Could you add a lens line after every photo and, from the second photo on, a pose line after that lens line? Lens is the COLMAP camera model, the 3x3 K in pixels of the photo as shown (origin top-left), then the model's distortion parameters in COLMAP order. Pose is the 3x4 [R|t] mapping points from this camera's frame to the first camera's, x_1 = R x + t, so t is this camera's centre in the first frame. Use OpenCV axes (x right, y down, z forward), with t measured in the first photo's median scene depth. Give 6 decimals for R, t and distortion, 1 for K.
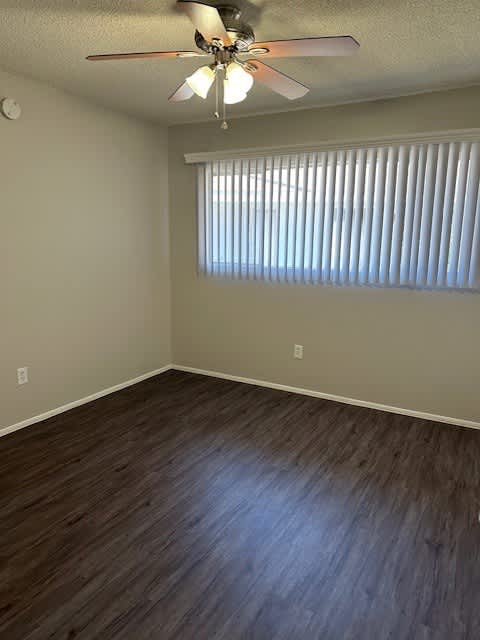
lens RADIAL K [[458.0, 0, 237.5], [0, 458.0, 323.9], [0, 0, 1]] dist [0.059546, -0.067061]
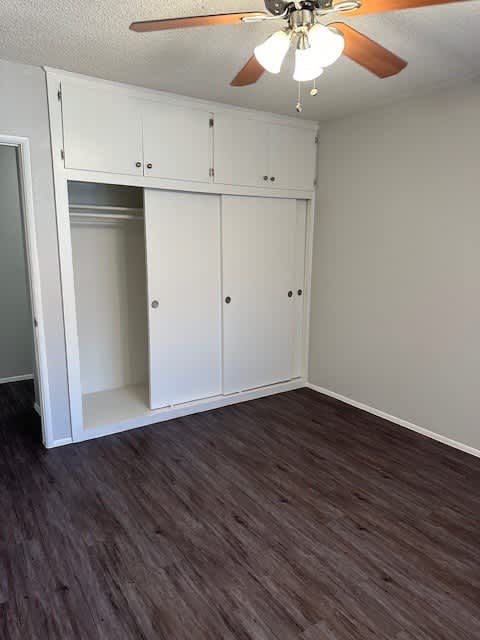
lens RADIAL K [[458.0, 0, 237.5], [0, 458.0, 323.9], [0, 0, 1]] dist [0.059546, -0.067061]
pose [[-0.460036, 0.147673, -0.875534, 0.703973], [-0.180128, 0.950046, 0.254887, -0.234964], [0.869437, 0.274965, -0.410455, 1.221621]]
